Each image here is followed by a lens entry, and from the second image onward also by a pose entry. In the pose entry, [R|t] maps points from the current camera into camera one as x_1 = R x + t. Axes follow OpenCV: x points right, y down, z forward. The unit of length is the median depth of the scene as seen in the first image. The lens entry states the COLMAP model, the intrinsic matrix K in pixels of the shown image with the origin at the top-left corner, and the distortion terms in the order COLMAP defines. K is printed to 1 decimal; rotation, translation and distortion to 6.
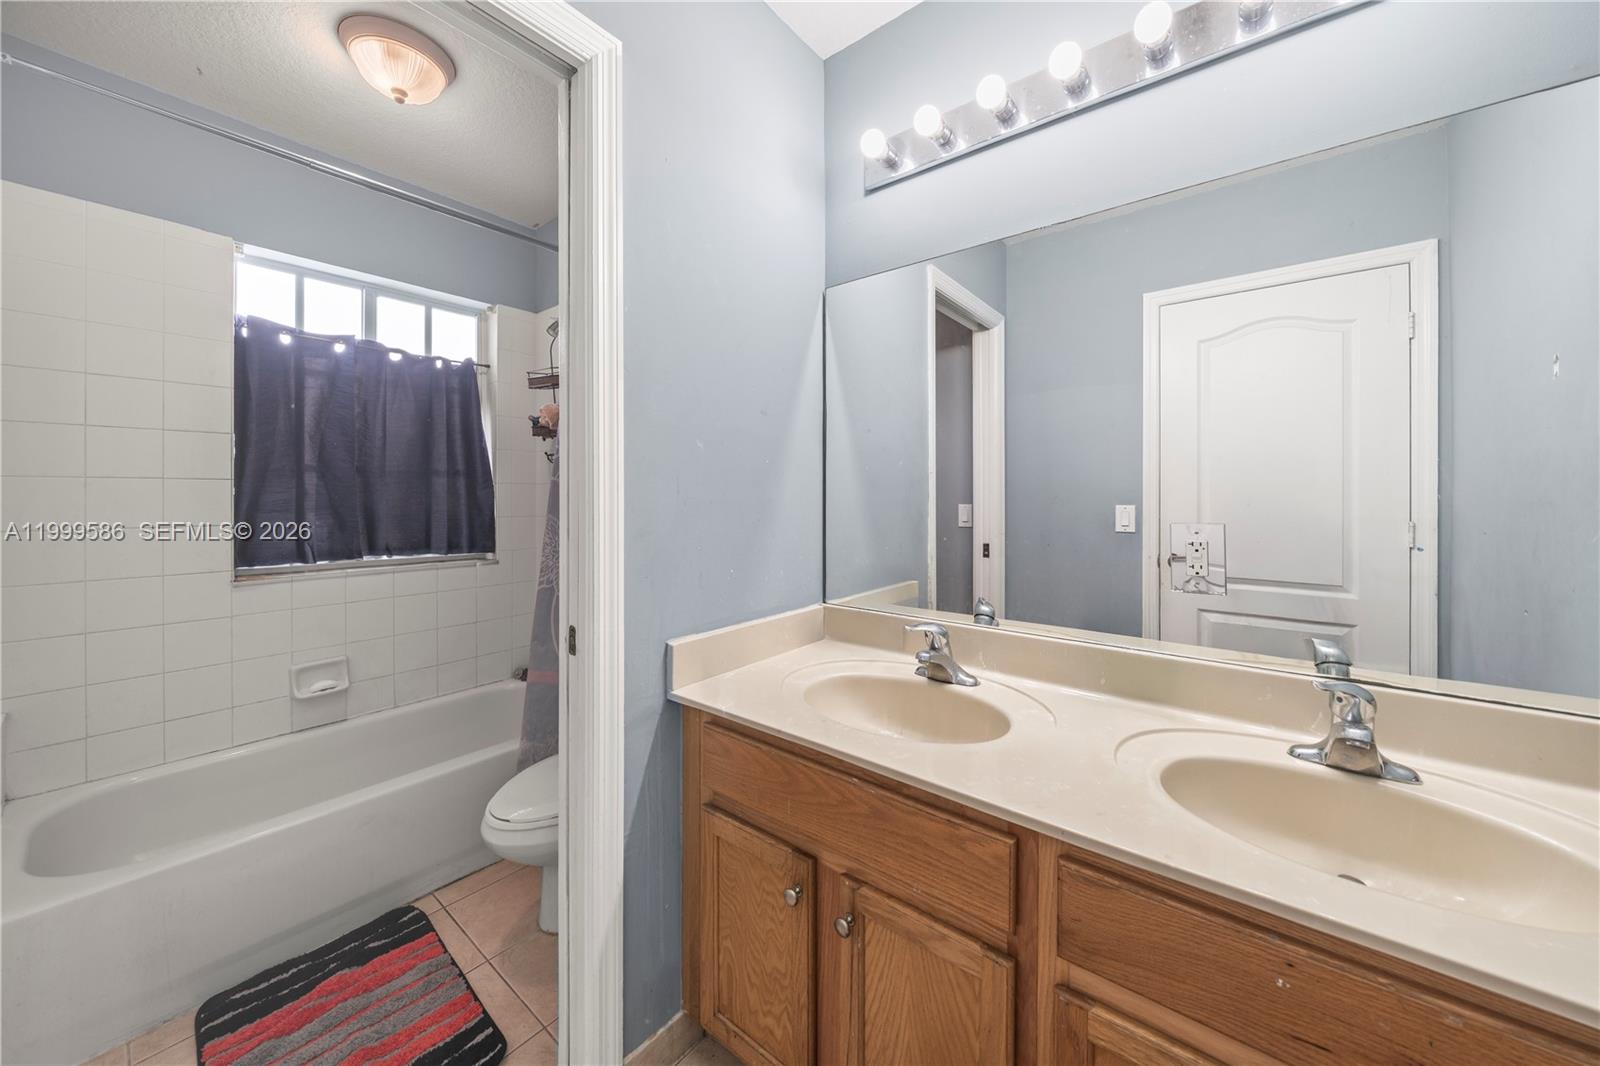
lens RADIAL K [[566.8, 0, 803.6], [0, 566.8, 478.9], [0, 0, 1]] dist [0.000242, 0.000084]
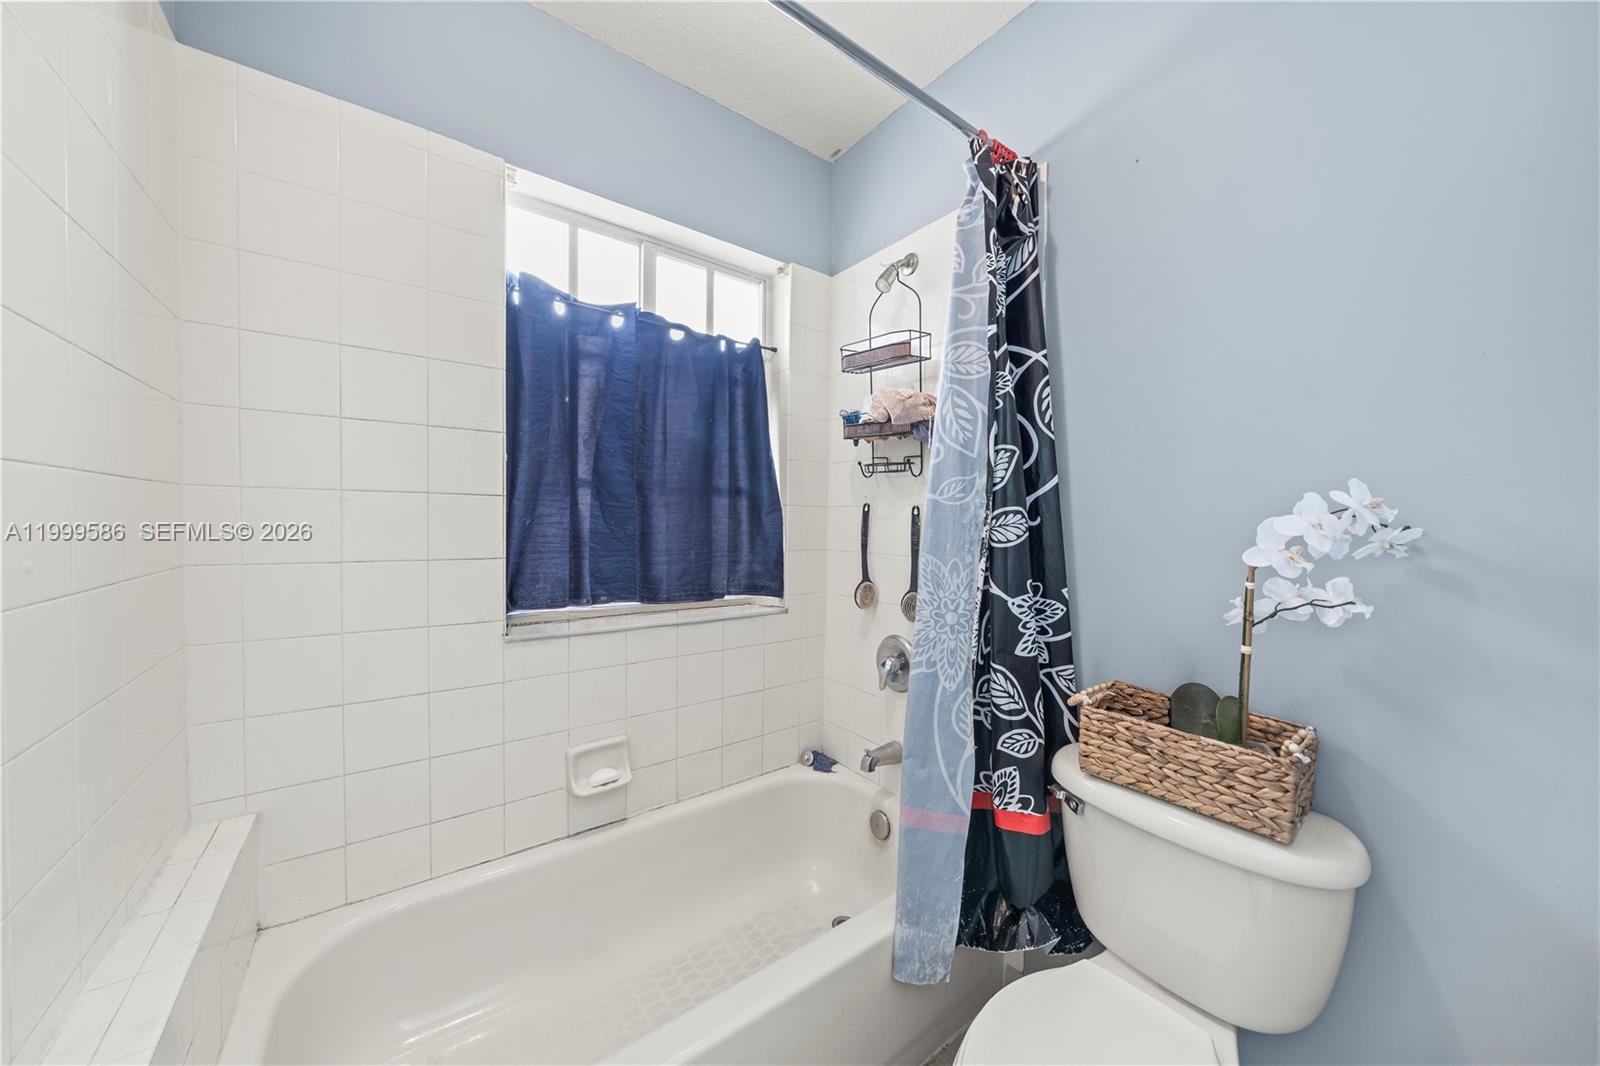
lens RADIAL K [[557.3, 0, 808.7], [0, 557.3, 515.7], [0, 0, 1]] dist [-0.000030, 0.000015]
pose [[0.968912, 0.010425, -0.247186, -0.390312], [-0.006731, 0.999853, 0.015785, 0.011070], [0.247314, -0.013630, 0.968840, 0.348037]]
